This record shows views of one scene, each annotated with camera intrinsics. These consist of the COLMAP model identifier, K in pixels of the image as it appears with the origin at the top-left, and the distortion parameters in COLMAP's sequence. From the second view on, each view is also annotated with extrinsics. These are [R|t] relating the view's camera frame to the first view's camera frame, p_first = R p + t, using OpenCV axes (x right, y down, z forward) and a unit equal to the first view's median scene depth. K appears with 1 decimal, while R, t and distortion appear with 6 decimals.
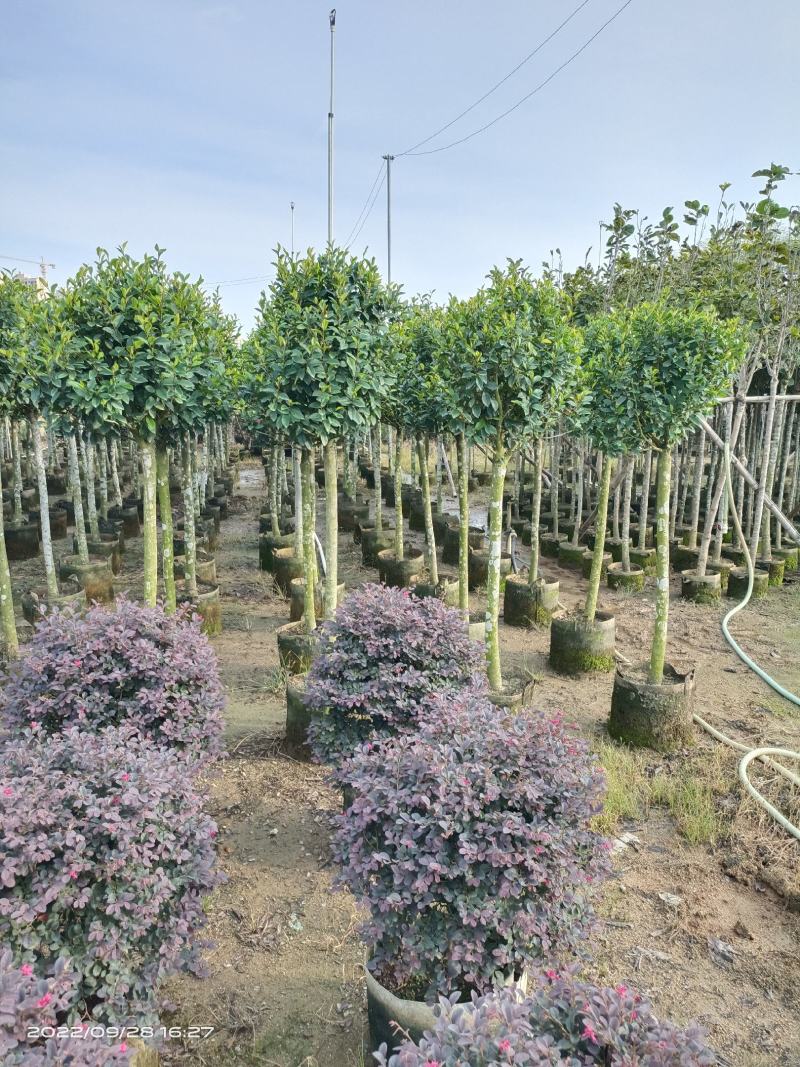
lens RADIAL K [[771.7, 0, 400.7], [0, 771.7, 522.2], [0, 0, 1]] dist [0.056899, -0.052600]
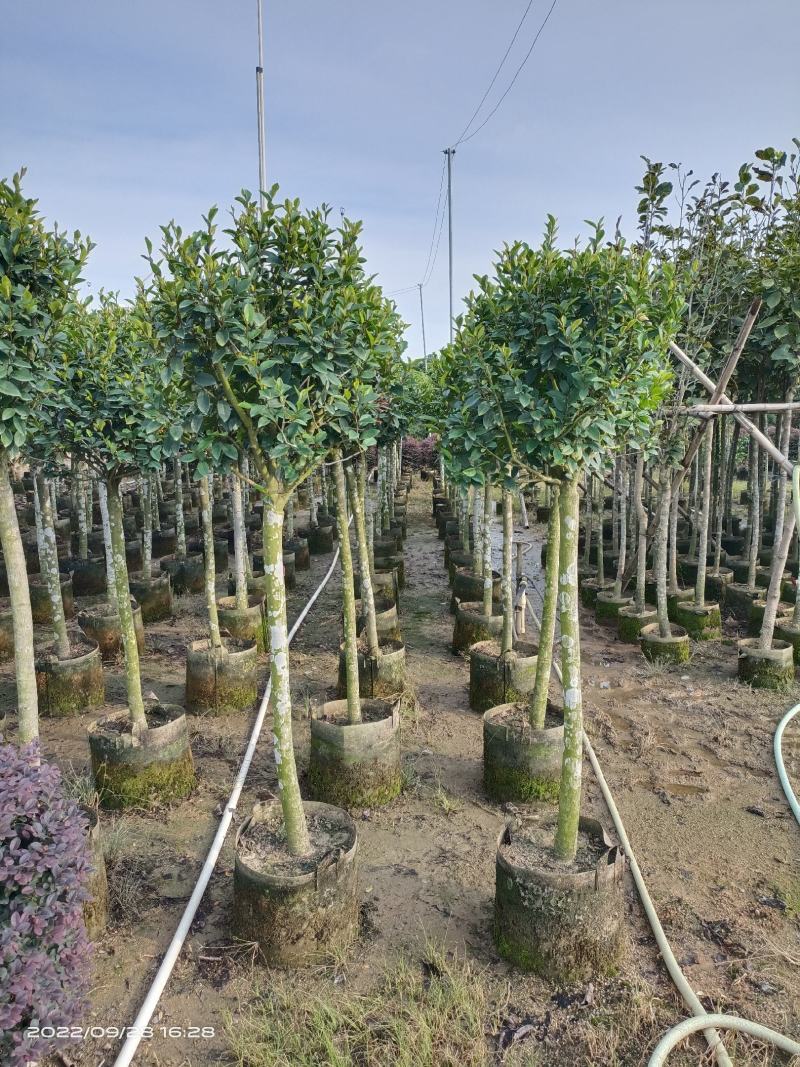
lens RADIAL K [[771.7, 0, 400.7], [0, 771.7, 522.2], [0, 0, 1]] dist [0.056899, -0.052600]
pose [[0.981753, 0.005522, -0.190082, 0.197225], [-0.011257, 0.999513, -0.029103, -0.024878], [0.189829, 0.030712, 0.981337, 0.223541]]
